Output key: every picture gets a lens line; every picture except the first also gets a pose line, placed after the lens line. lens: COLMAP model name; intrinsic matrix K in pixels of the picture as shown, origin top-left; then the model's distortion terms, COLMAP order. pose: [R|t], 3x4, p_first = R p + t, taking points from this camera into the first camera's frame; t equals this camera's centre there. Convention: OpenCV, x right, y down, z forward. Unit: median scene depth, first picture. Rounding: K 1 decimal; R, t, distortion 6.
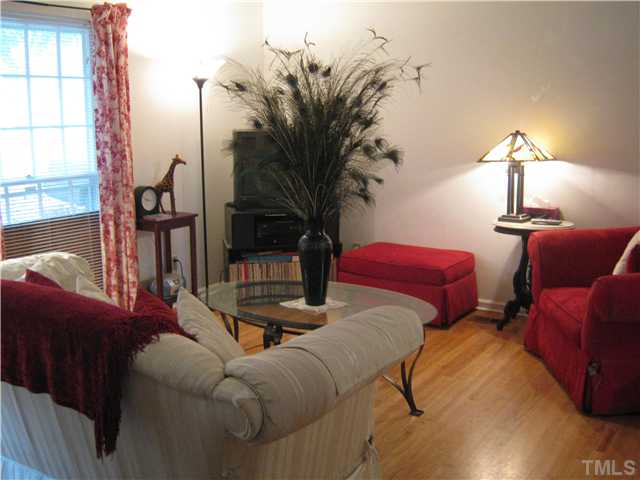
lens RADIAL K [[742.1, 0, 320.0], [0, 742.1, 240.0], [0, 0, 1]] dist [-0.073067, 0.008374]
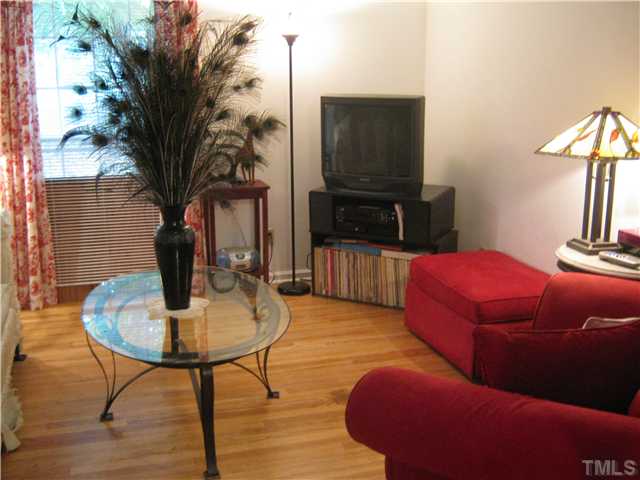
lens RADIAL K [[742.1, 0, 320.0], [0, 742.1, 240.0], [0, 0, 1]] dist [-0.073067, 0.008374]
pose [[0.740617, 0.152938, -0.654291, 0.512264], [-0.117420, 0.988227, 0.098081, -0.070707], [0.661588, 0.004186, 0.749856, 0.383291]]
